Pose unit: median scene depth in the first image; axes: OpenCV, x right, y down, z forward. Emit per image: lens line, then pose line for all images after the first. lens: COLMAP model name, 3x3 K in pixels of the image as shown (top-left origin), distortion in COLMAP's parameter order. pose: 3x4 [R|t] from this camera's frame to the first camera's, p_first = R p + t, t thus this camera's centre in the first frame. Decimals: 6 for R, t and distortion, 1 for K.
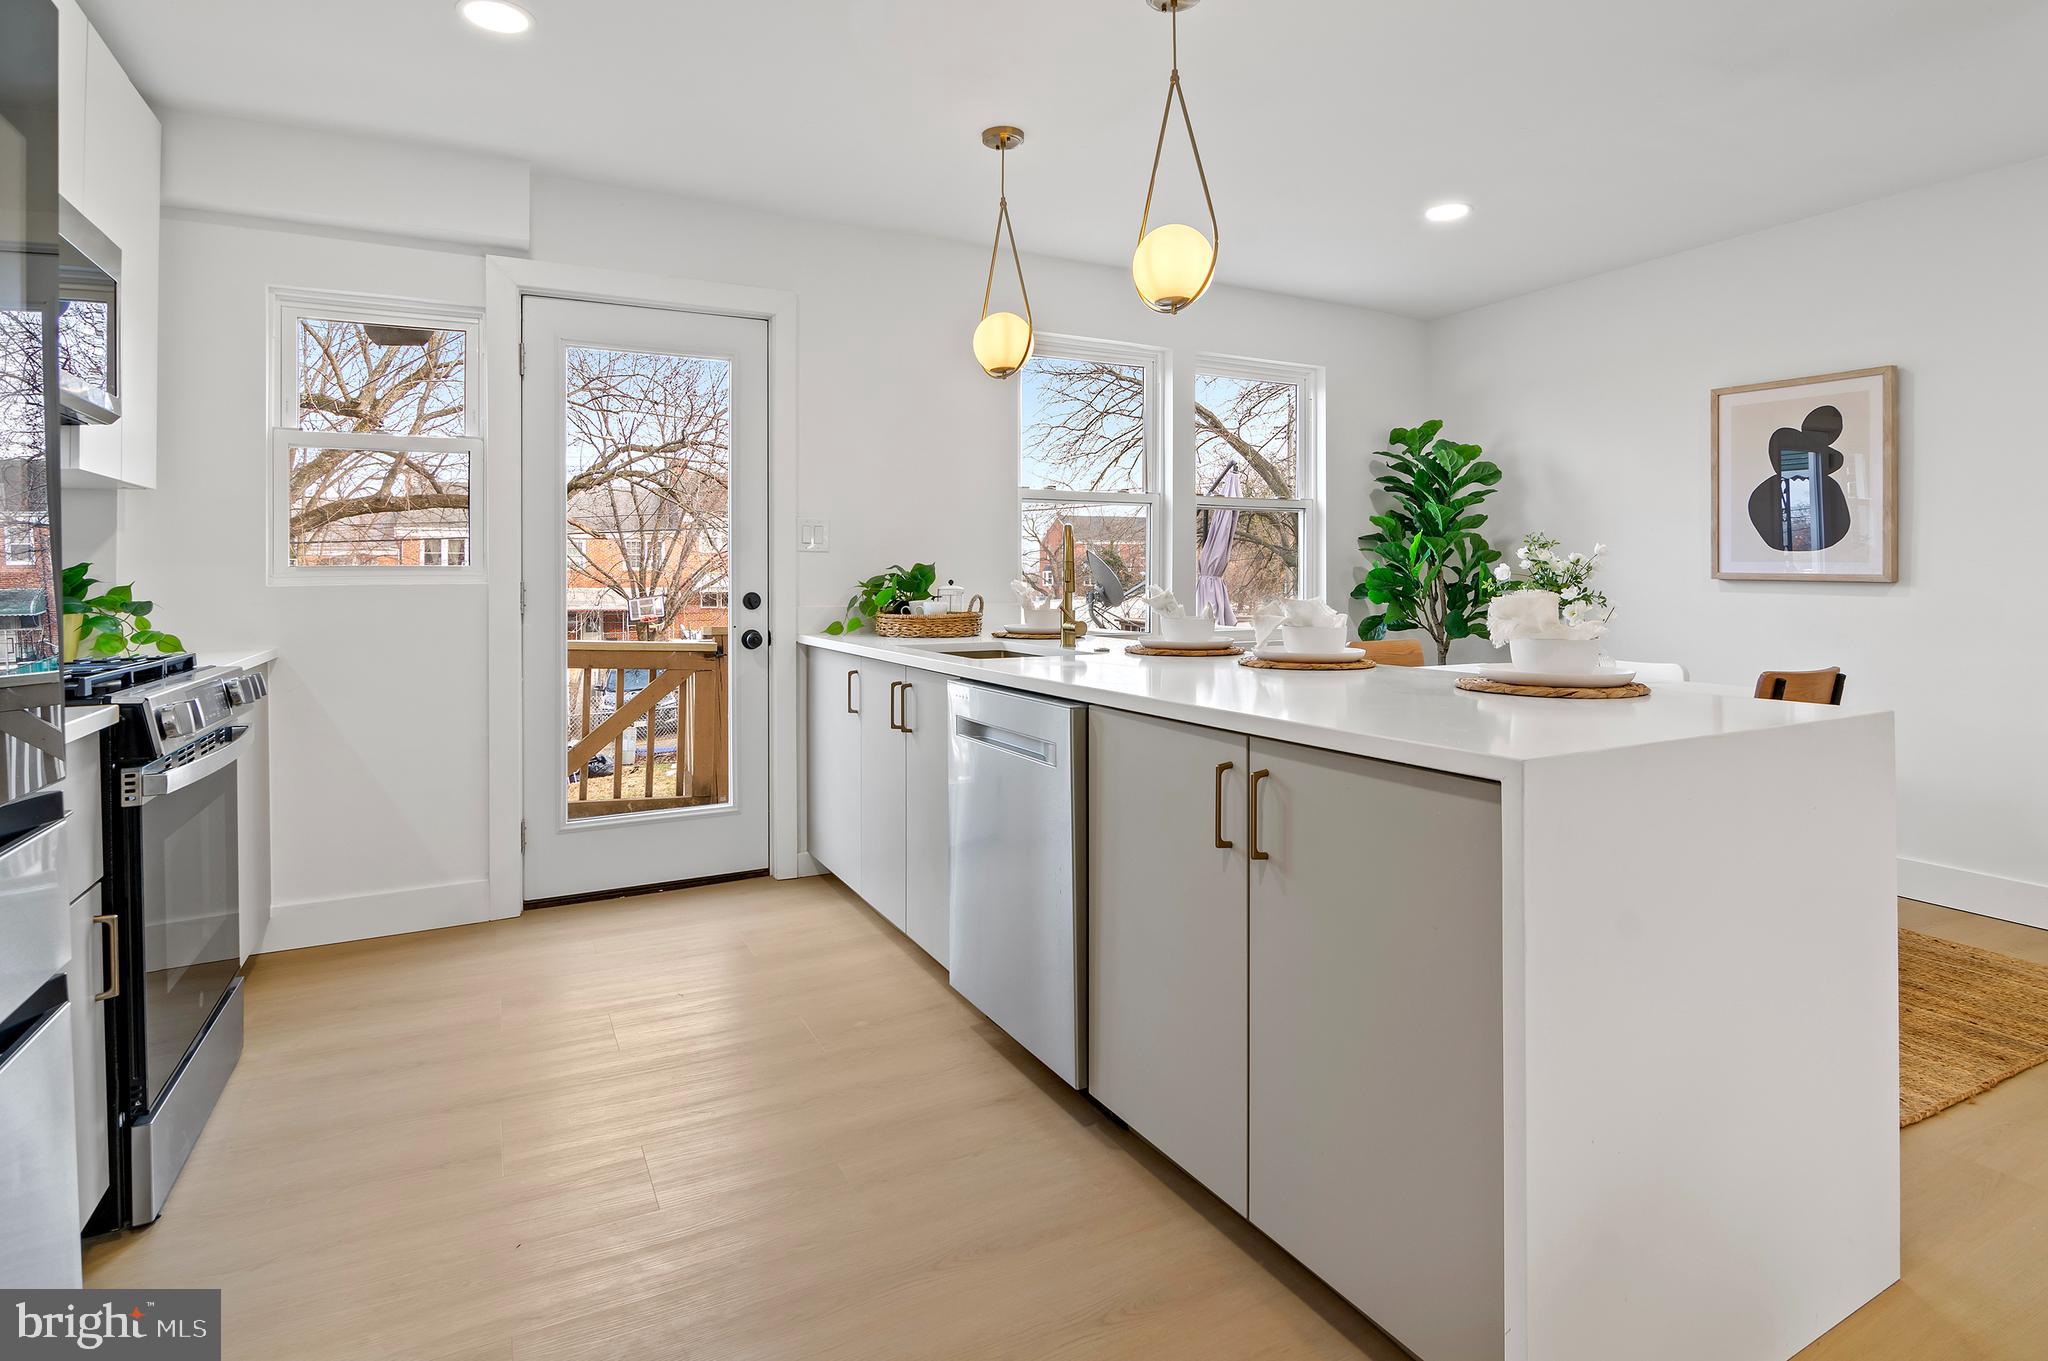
lens RADIAL K [[1017.6, 0, 1006.9], [0, 1017.6, 564.4], [0, 0, 1]] dist [-0.003837, -0.006408]
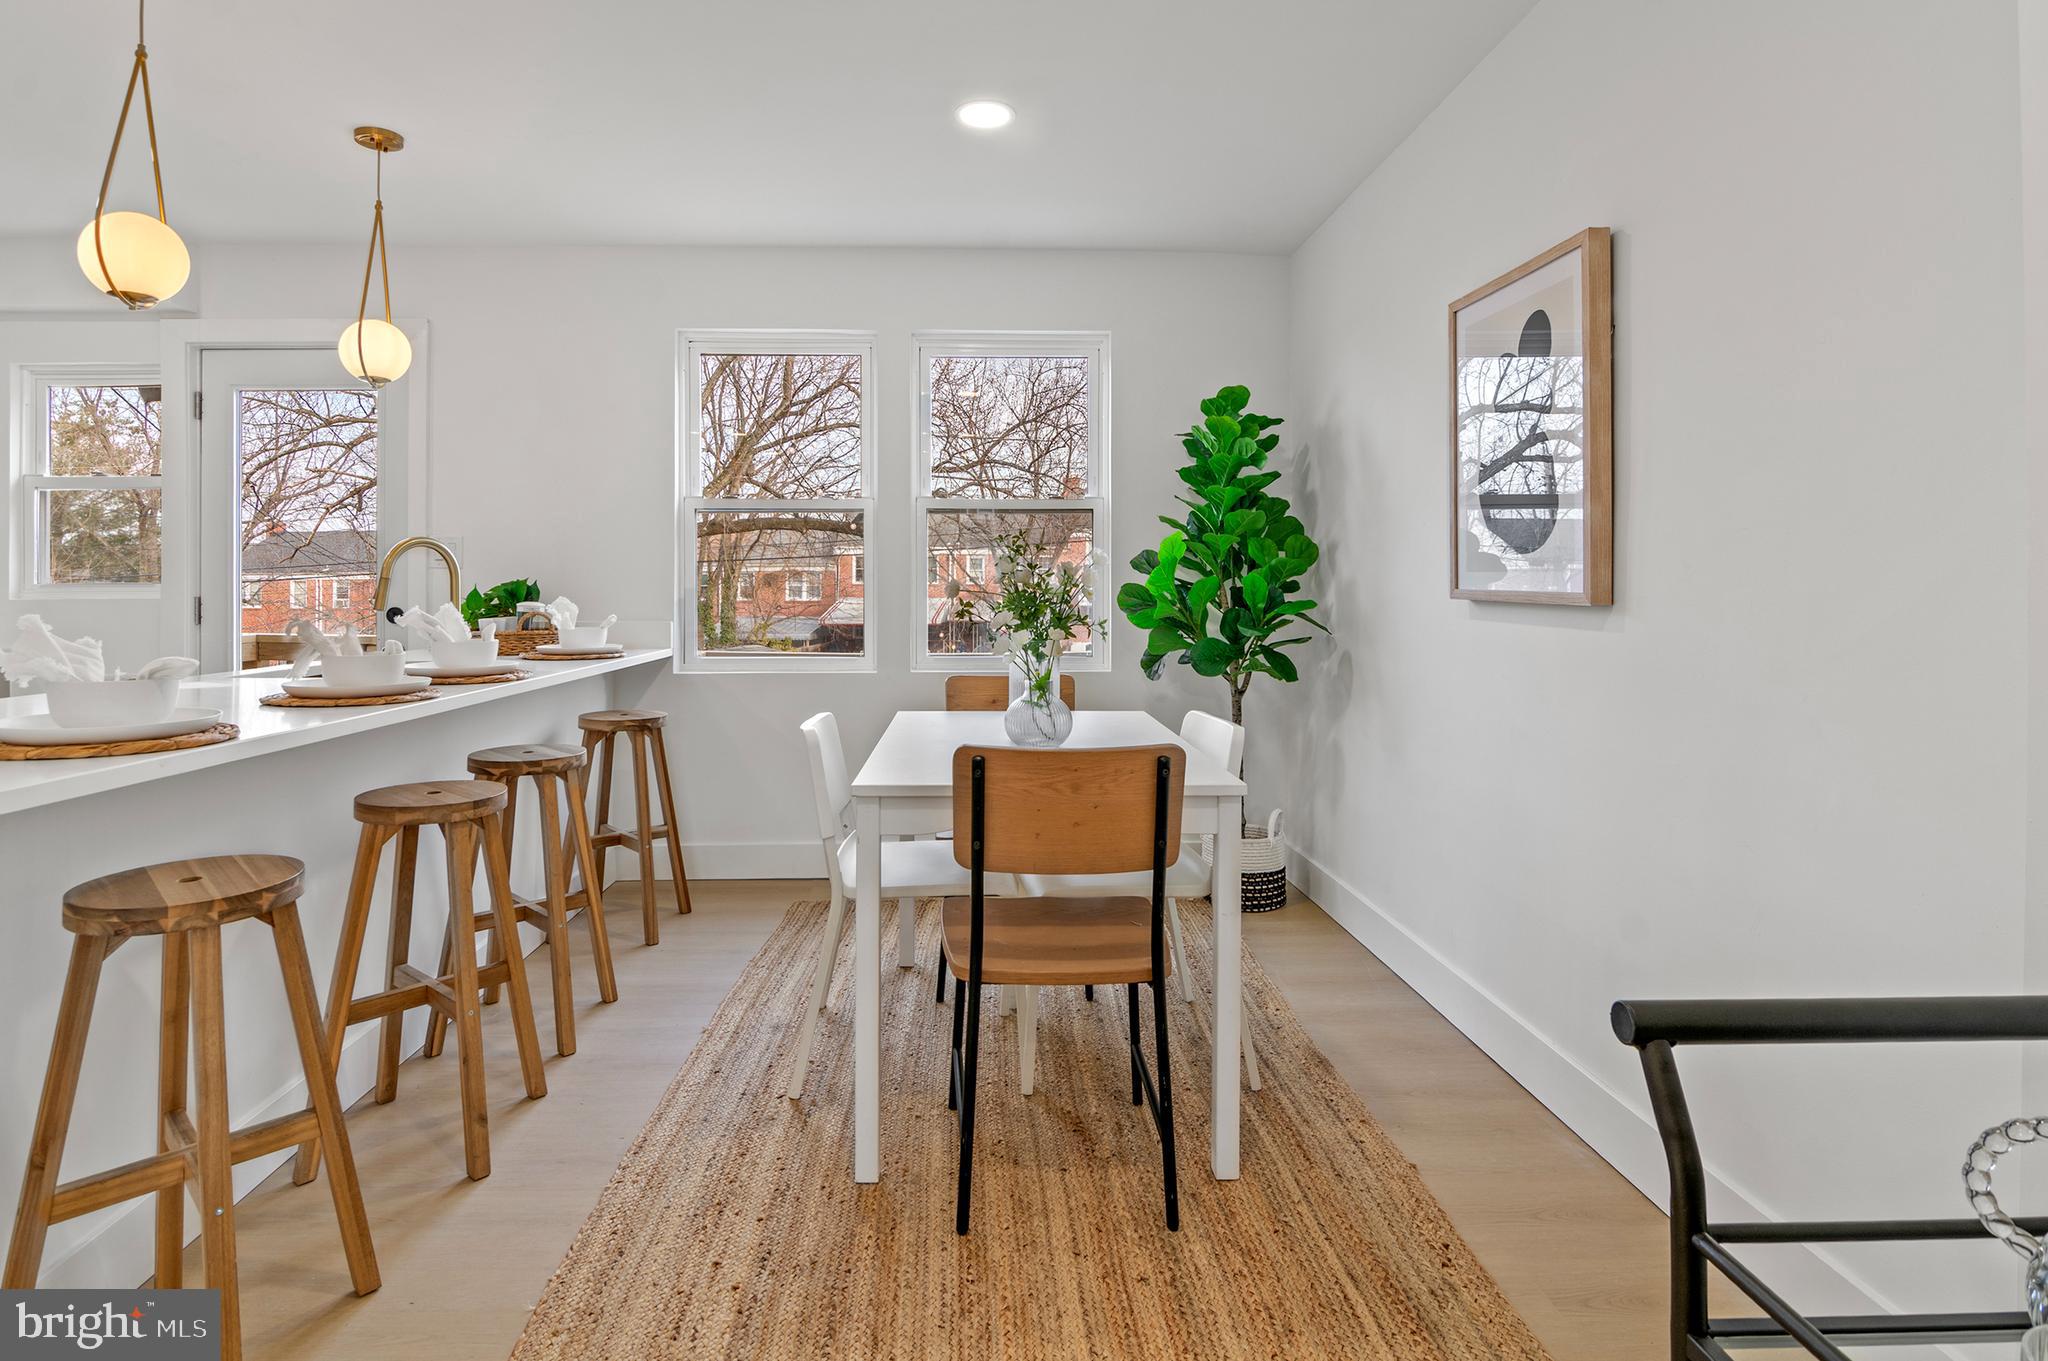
lens RADIAL K [[1017.6, 0, 998.8], [0, 1017.6, 568.2], [0, 0, 1]] dist [-0.003837, -0.006408]
pose [[0.896748, -0.007448, -0.442478, 0.787232], [0.003261, 0.999942, -0.010222, 0.000969], [0.442529, 0.007724, 0.896721, 0.320475]]
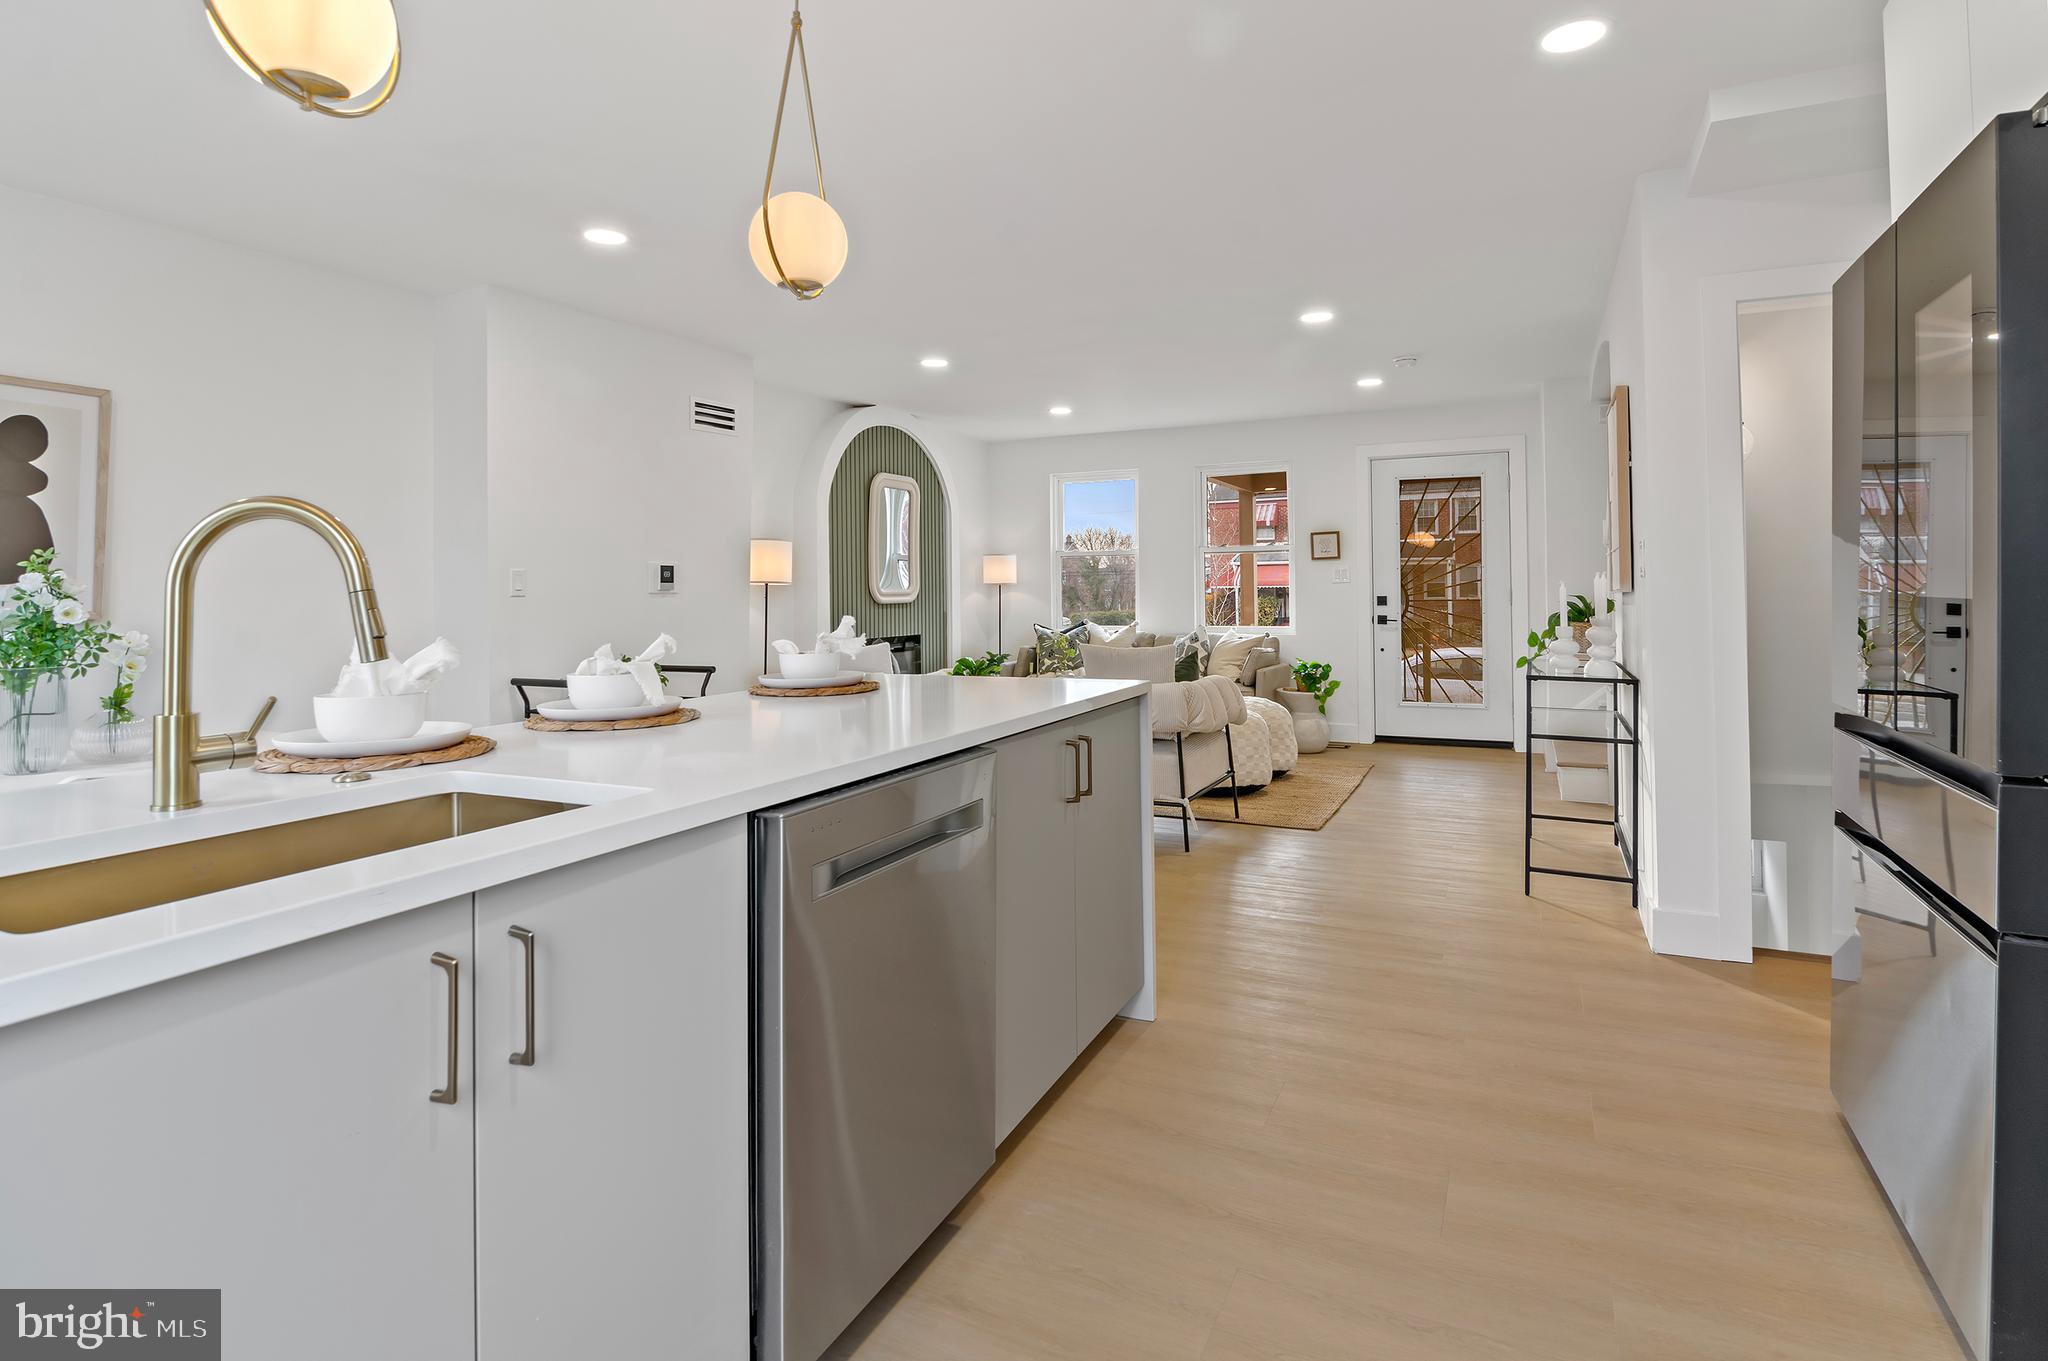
lens RADIAL K [[1017.6, 0, 1011.9], [0, 1017.6, 596.2], [0, 0, 1]] dist [-0.003837, -0.006408]
pose [[-0.576224, 0.003892, 0.817282, -0.382054], [0.004000, 0.999990, -0.001941, 0.000853], [-0.817282, 0.002151, -0.576234, 0.826022]]
